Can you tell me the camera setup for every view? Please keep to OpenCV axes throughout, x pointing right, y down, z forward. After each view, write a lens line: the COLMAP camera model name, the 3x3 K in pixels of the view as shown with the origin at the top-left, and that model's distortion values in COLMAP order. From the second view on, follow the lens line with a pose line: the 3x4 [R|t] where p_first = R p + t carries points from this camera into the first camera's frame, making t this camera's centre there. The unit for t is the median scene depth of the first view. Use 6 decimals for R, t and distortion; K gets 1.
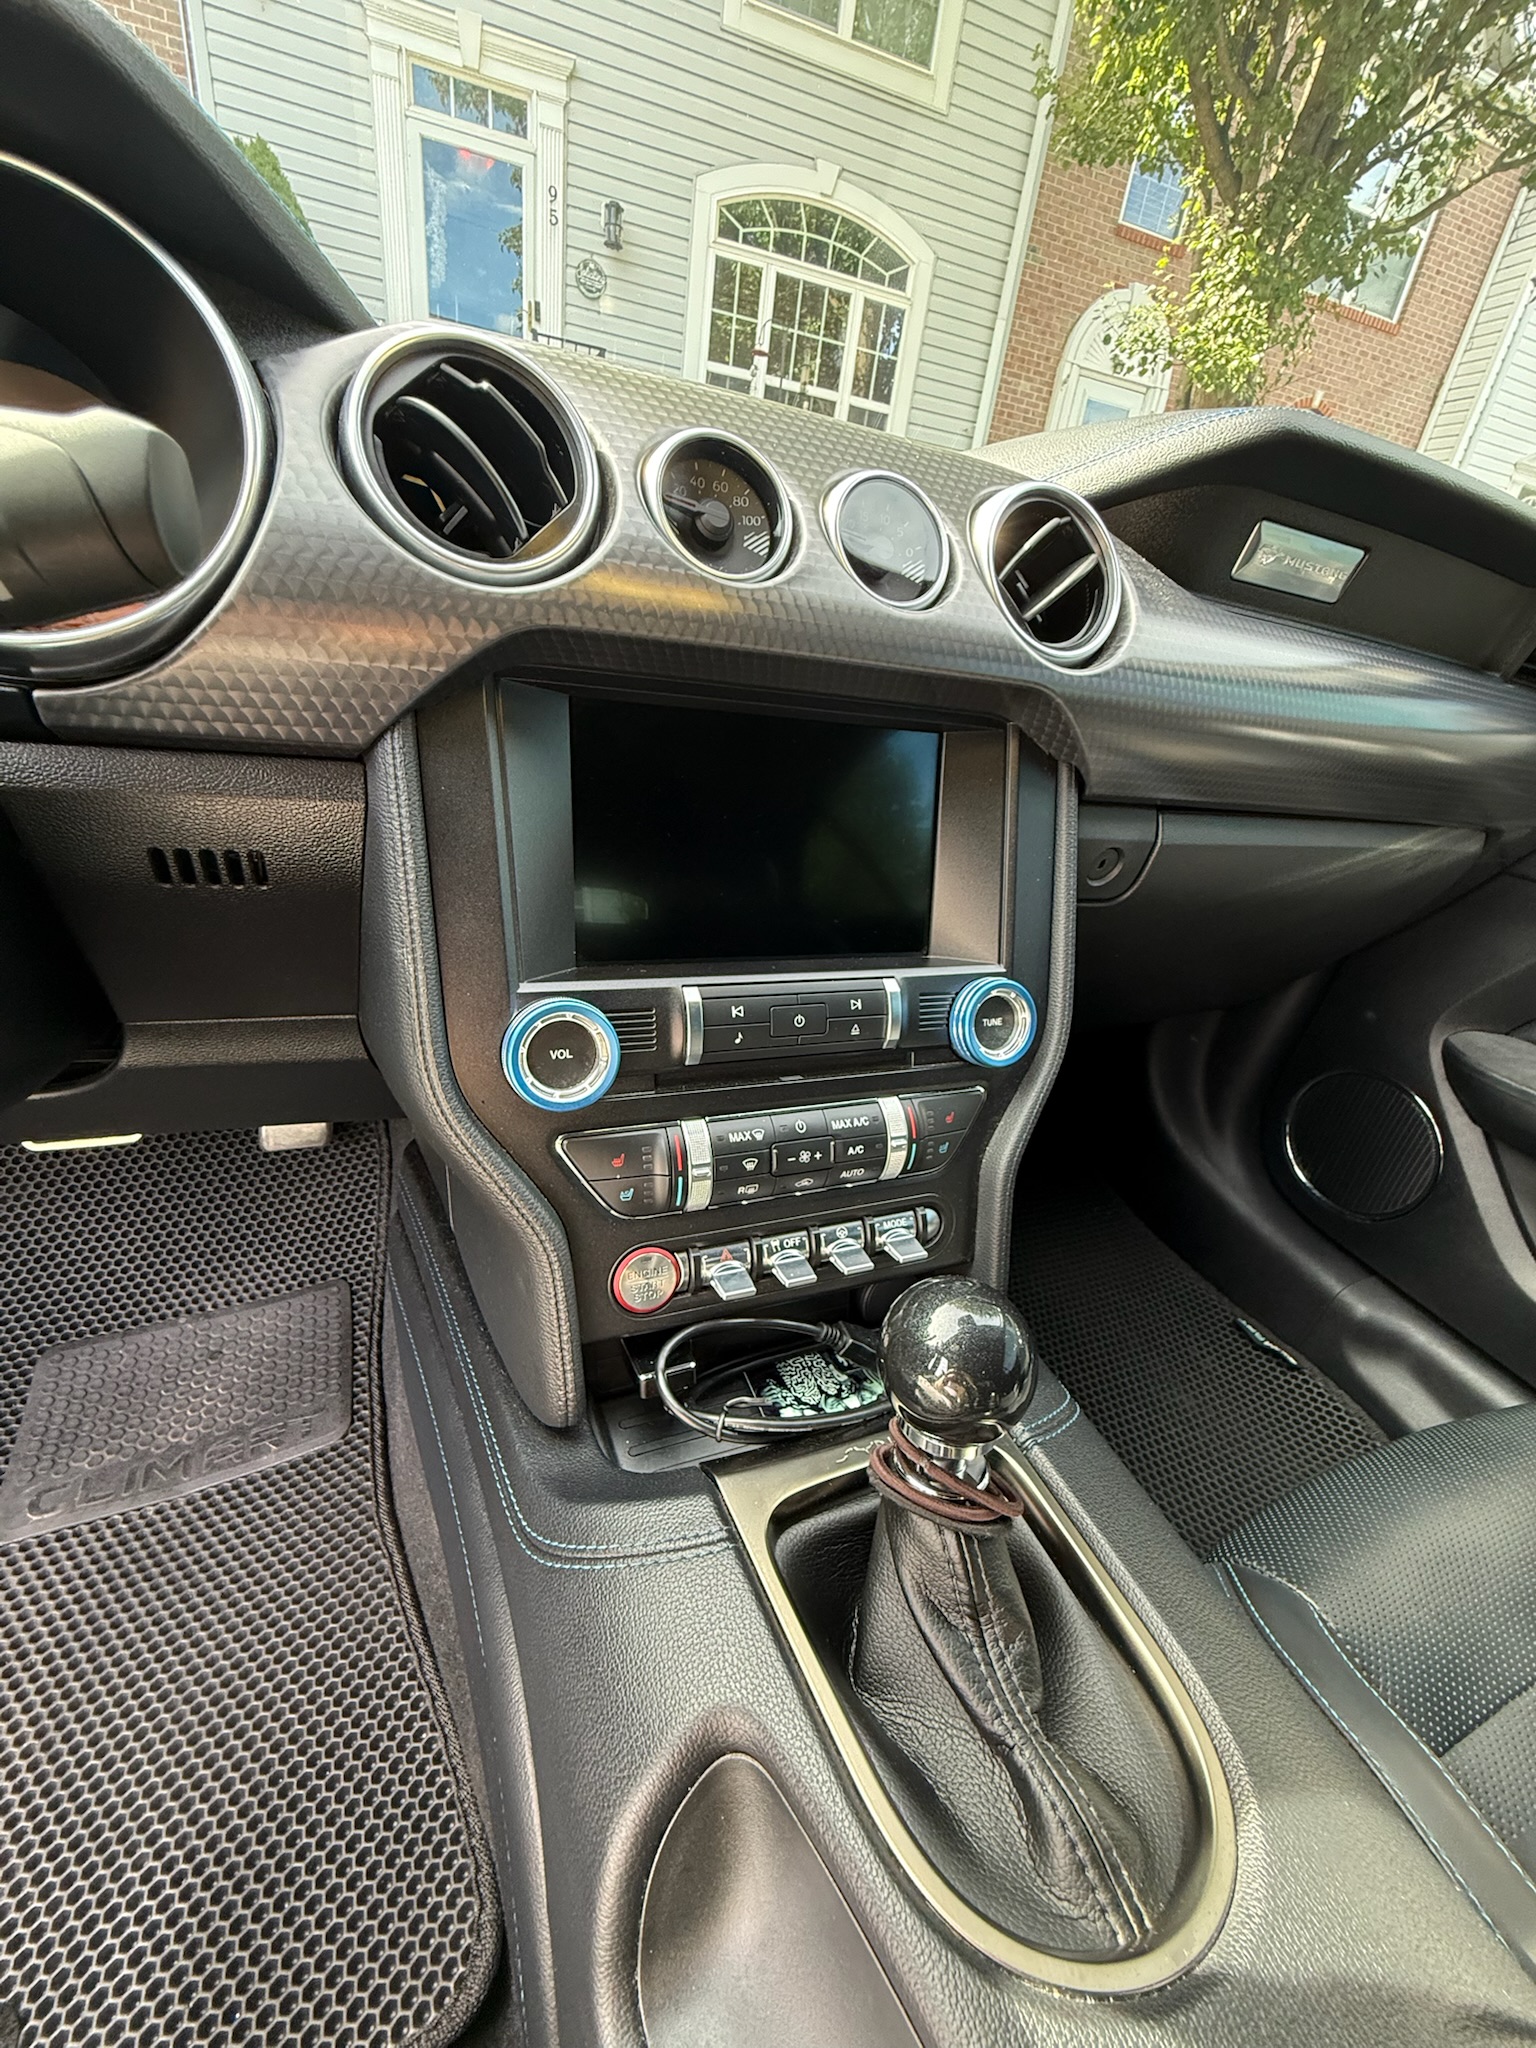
lens RADIAL K [[824.2, 0, 766.8], [0, 824.2, 1027.7], [0, 0, 1]] dist [-0.000819, -0.000312]
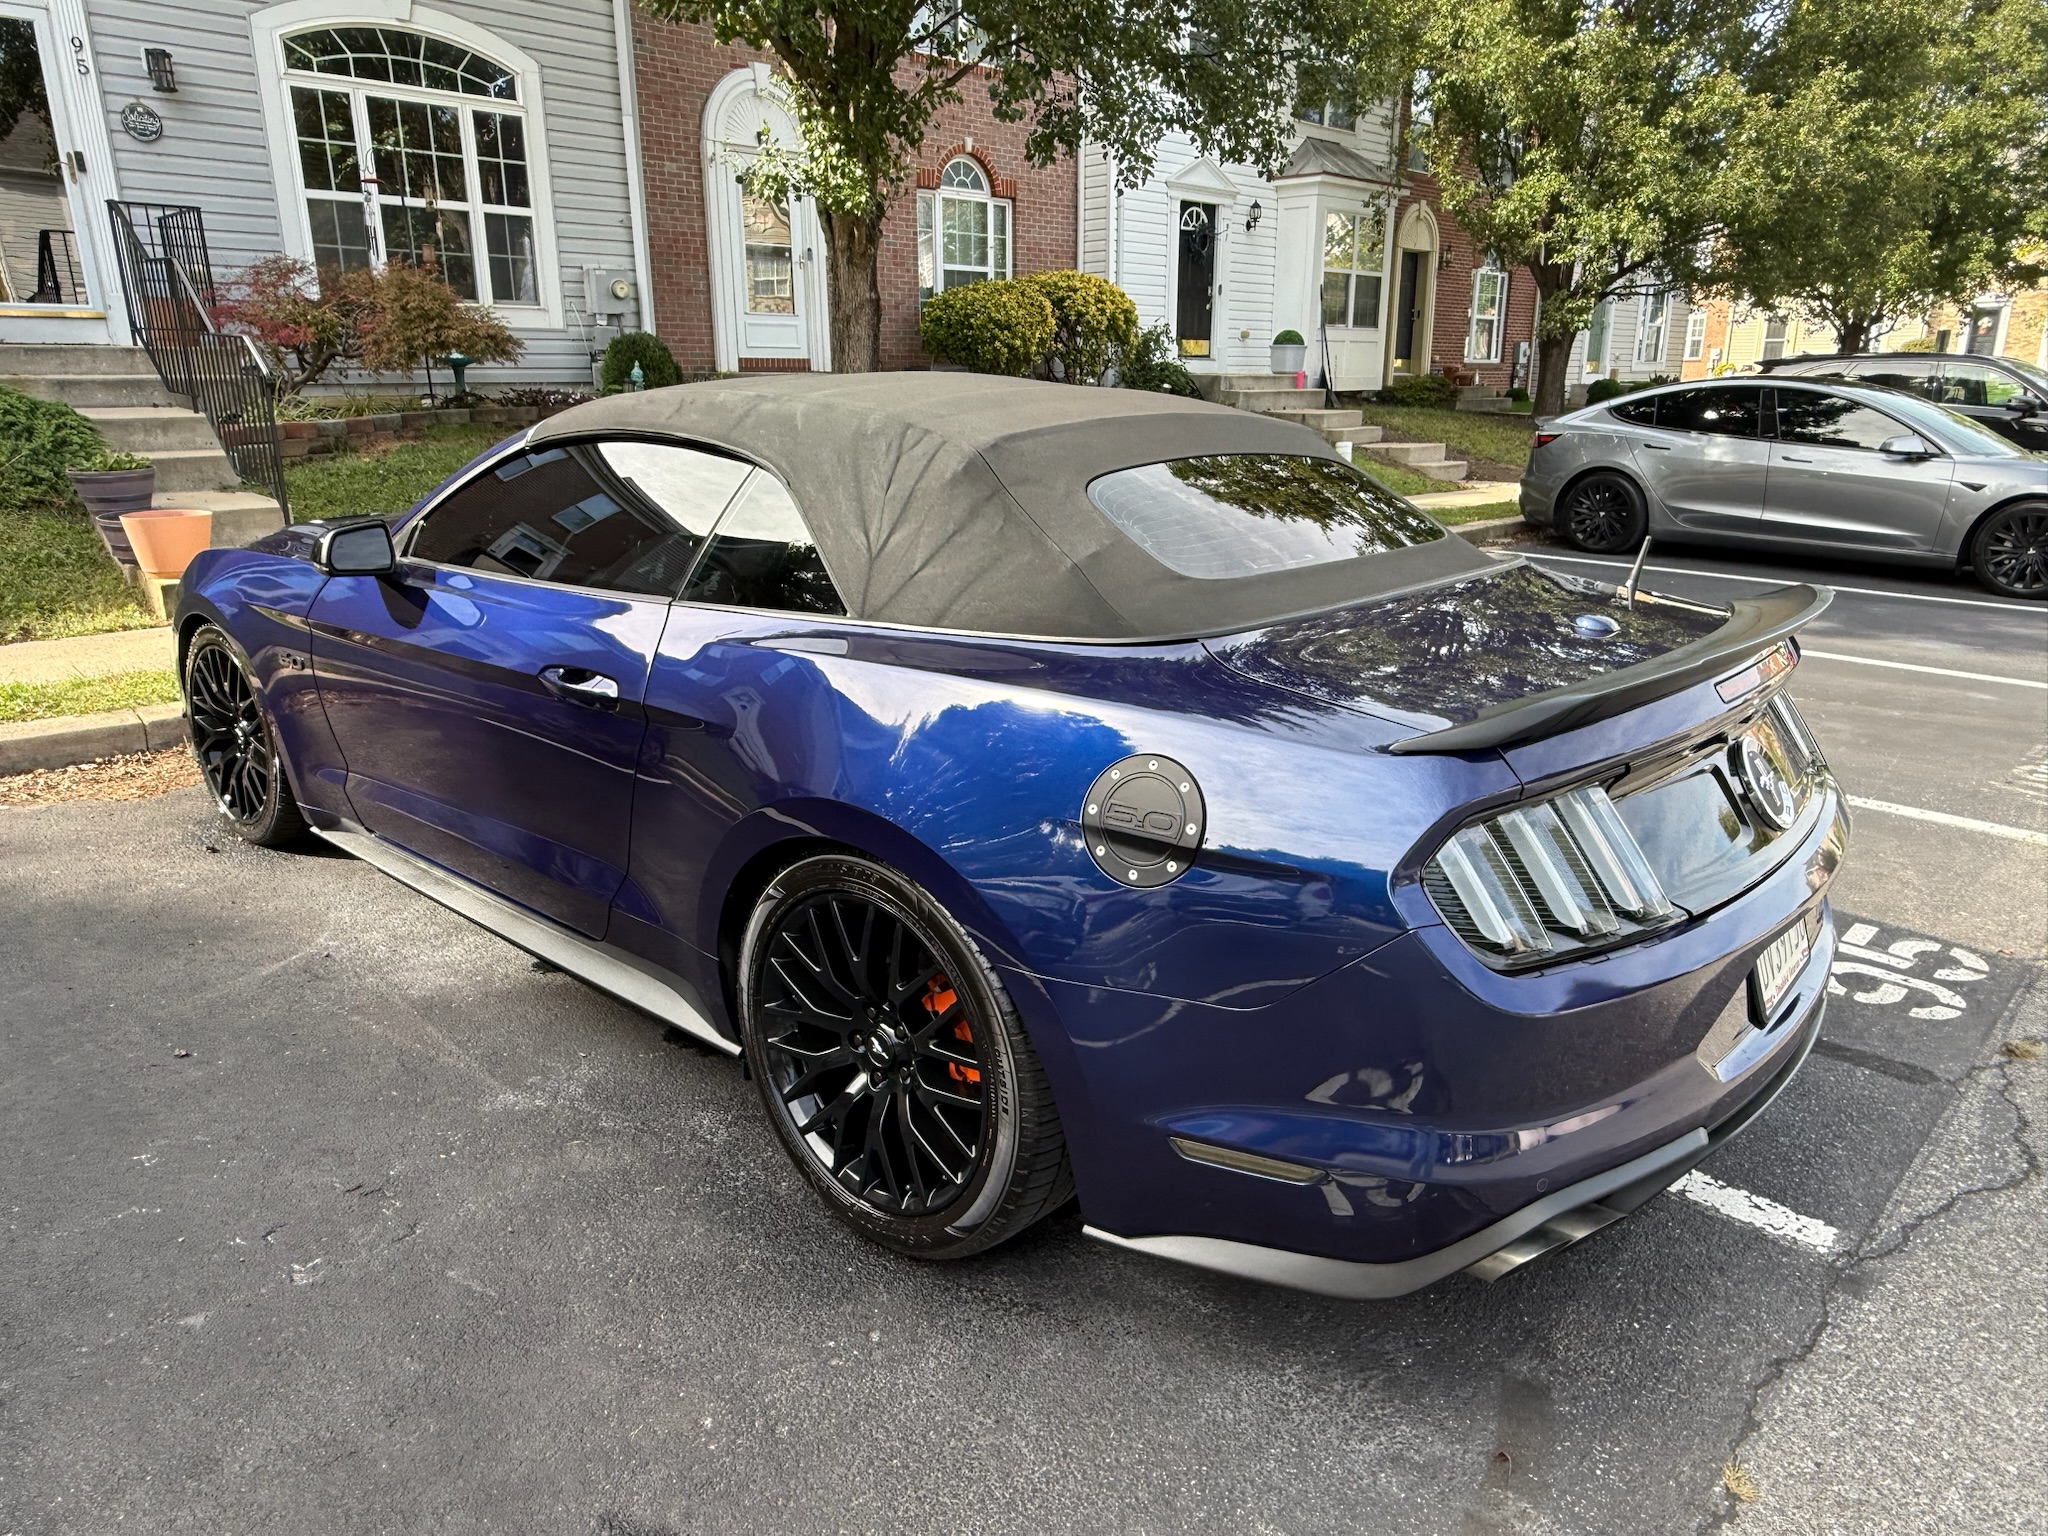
lens RADIAL K [[1452.4, 0, 1023.6], [0, 1452.4, 773.0], [0, 0, 1]] dist [0.002779, 0.000775]
pose [[0.890193, -0.249009, 0.381511, -0.136579], [0.314719, 0.941598, -0.119770, 0.191523], [-0.329406, 0.226687, 0.916572, -0.515135]]
